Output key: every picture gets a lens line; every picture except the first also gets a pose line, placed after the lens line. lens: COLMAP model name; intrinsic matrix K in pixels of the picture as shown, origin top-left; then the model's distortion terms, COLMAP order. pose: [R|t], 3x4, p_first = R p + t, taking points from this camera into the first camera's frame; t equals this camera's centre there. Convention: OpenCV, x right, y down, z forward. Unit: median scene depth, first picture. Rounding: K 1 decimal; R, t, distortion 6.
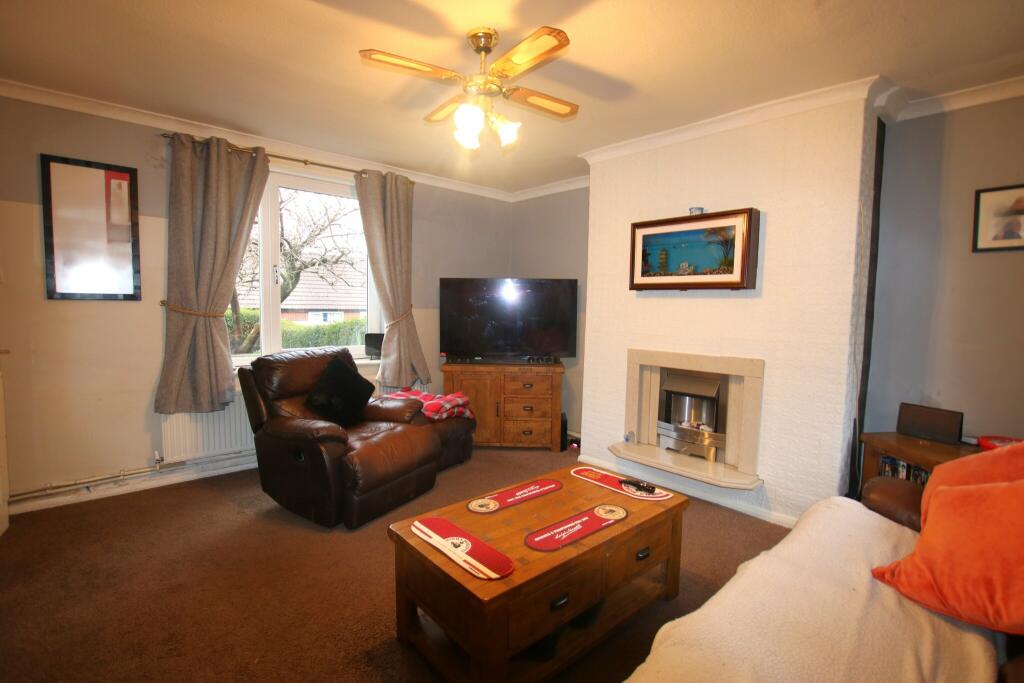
lens RADIAL K [[462.4, 0, 513.4], [0, 462.4, 345.6], [0, 0, 1]] dist [-0.025894, 0.000076]
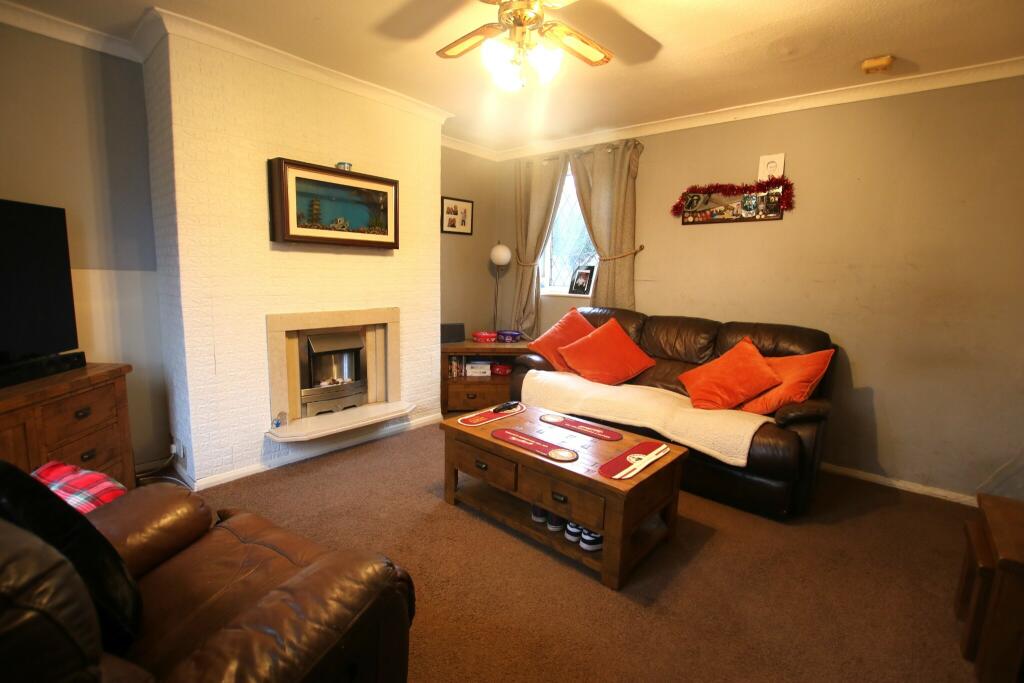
lens RADIAL K [[462.4, 0, 513.4], [0, 462.4, 345.6], [0, 0, 1]] dist [-0.025894, 0.000076]
pose [[-0.112448, -0.174878, 0.978148, -0.740364], [0.055931, 0.981717, 0.181946, -0.077773], [-0.992082, 0.075169, -0.100611, 0.829311]]
